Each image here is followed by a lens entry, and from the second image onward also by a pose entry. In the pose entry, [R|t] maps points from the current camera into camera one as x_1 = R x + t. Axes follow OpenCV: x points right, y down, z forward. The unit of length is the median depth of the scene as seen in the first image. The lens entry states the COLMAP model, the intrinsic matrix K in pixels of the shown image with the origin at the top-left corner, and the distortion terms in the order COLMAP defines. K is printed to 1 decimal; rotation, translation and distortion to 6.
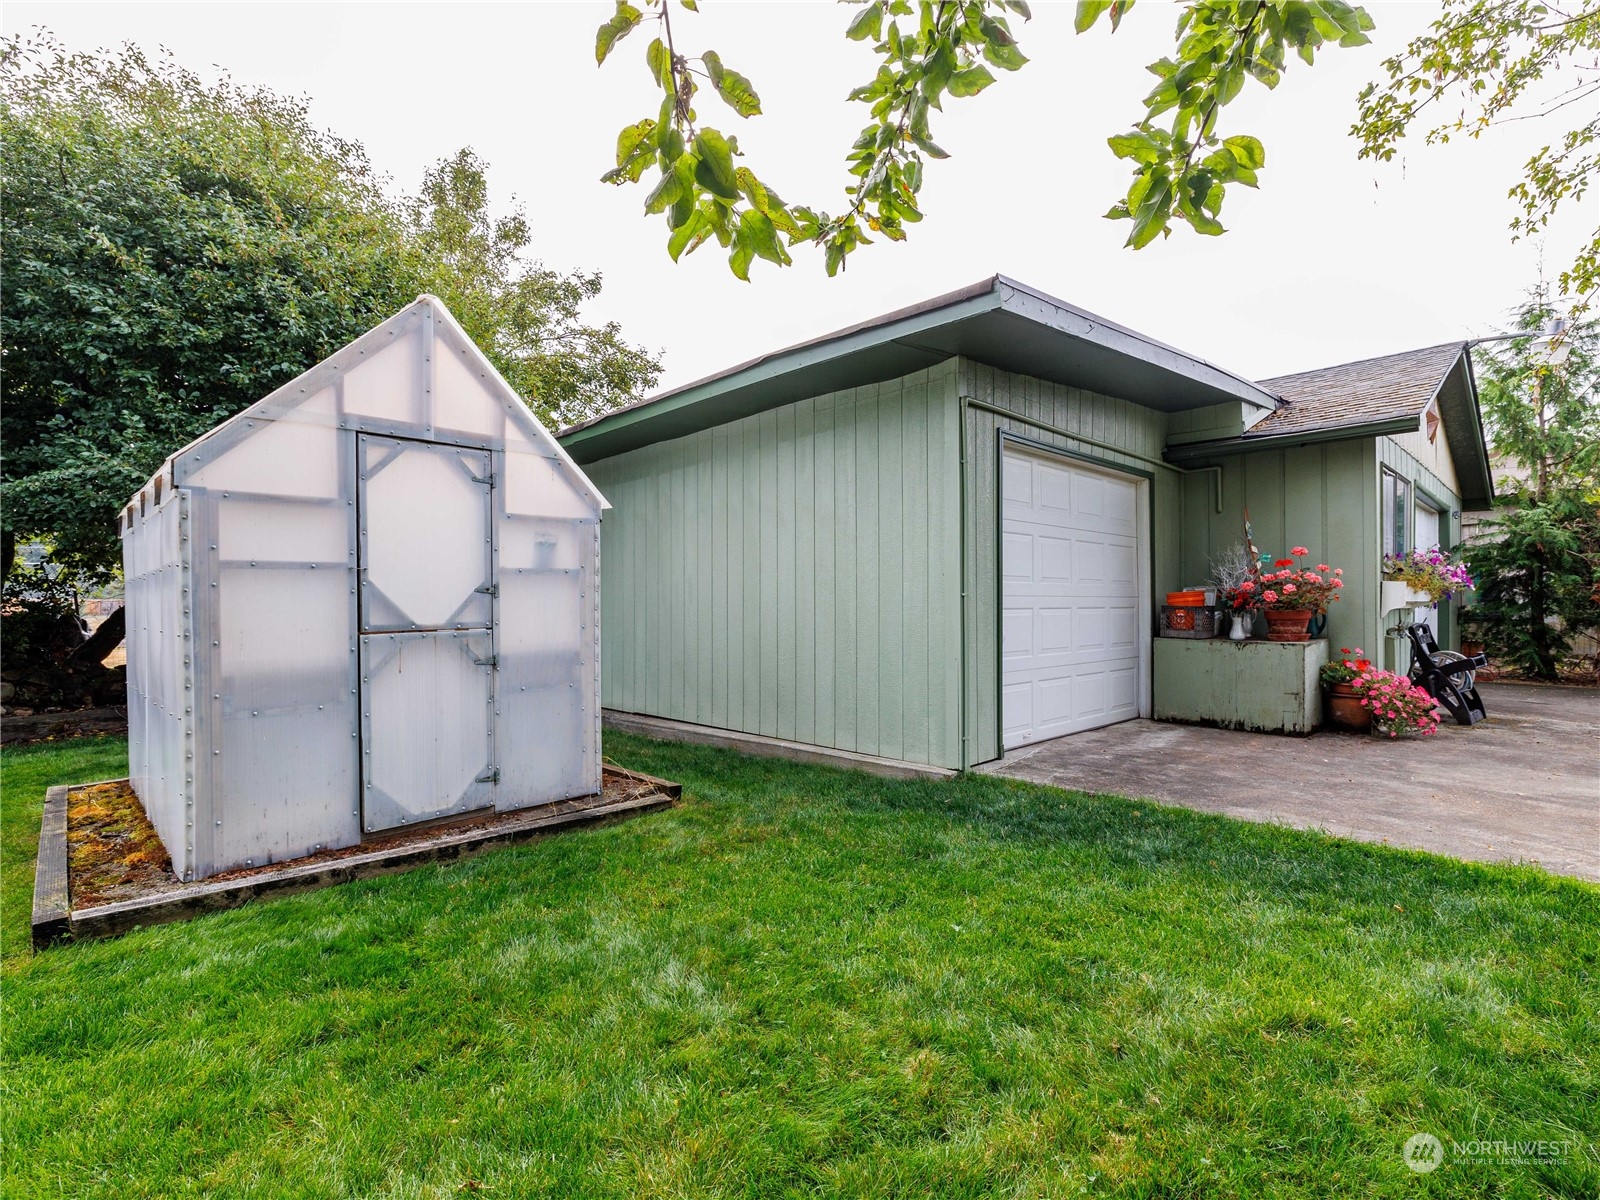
lens RADIAL K [[763.0, 0, 800.0], [0, 763.0, 600.0], [0, 0, 1]] dist [0.000266, -0.000454]
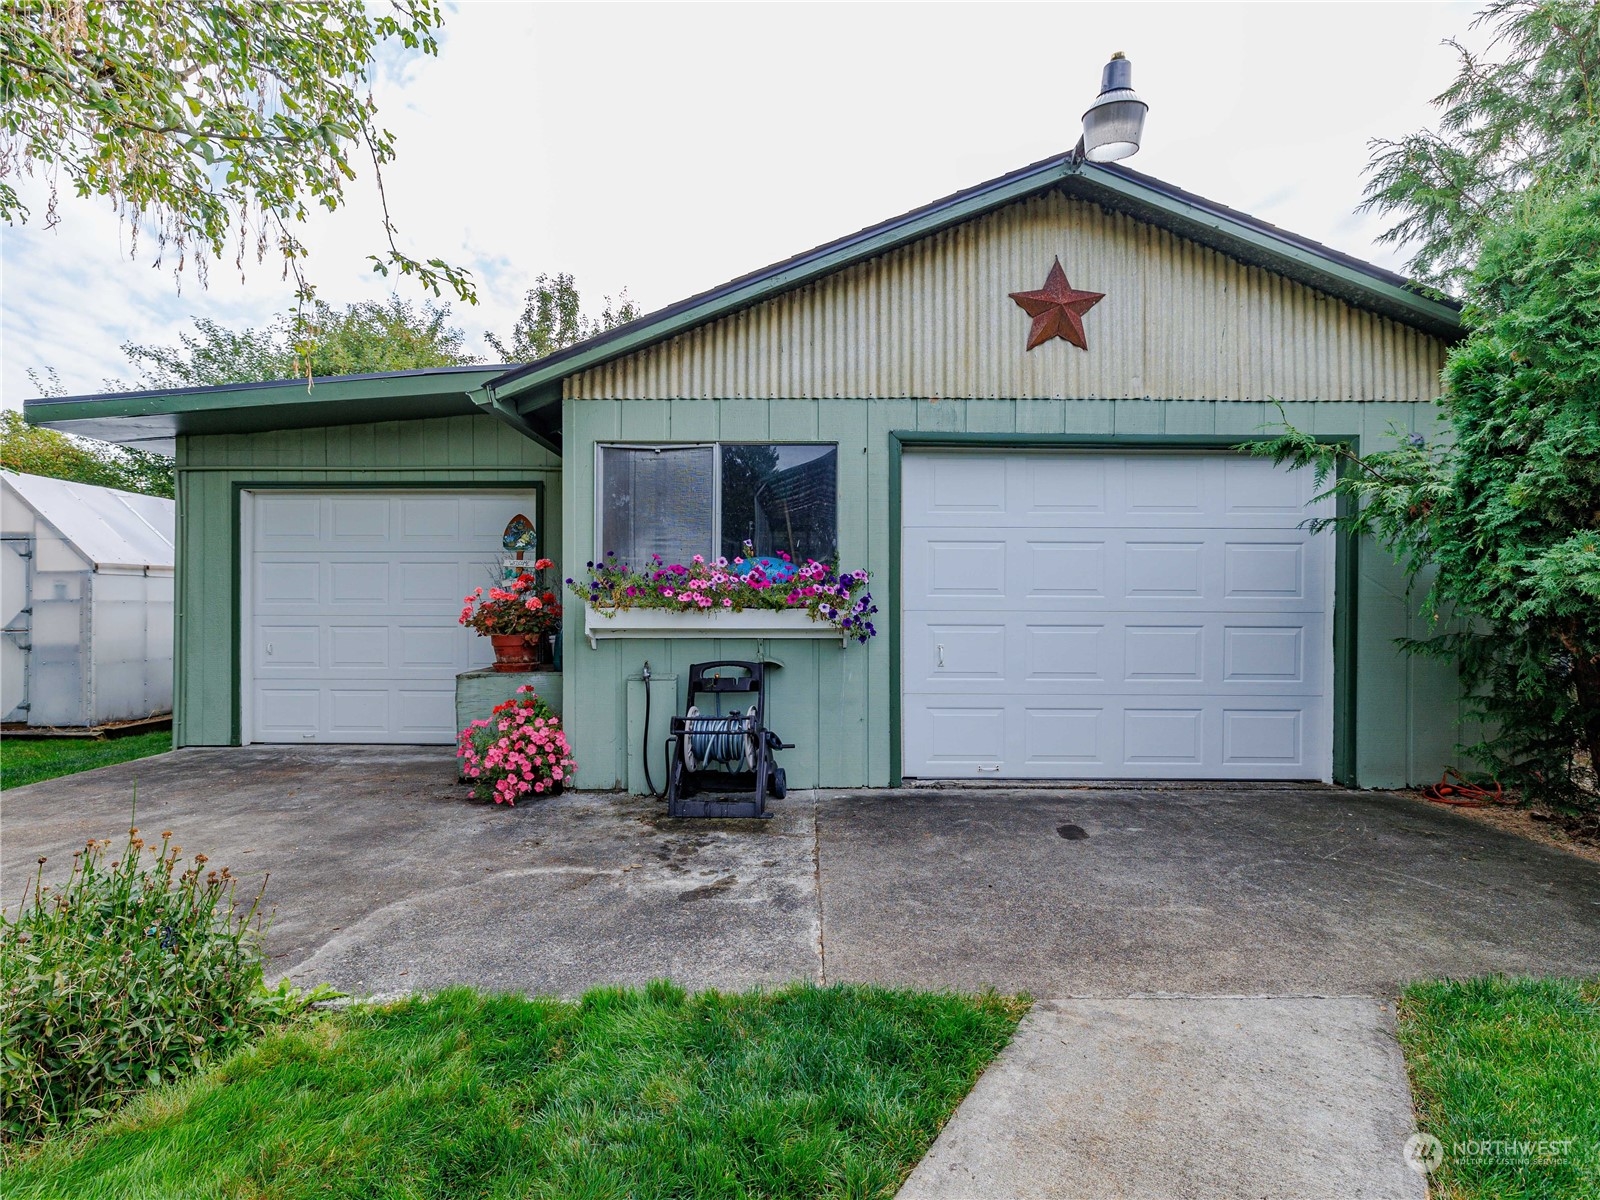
lens RADIAL K [[763.0, 0, 800.0], [0, 763.0, 600.0], [0, 0, 1]] dist [0.000266, -0.000454]
pose [[0.716118, -0.001285, -0.697978, 2.368993], [0.001350, 0.999999, -0.000456, -0.037716], [0.697978, -0.000616, 0.716119, 0.980699]]
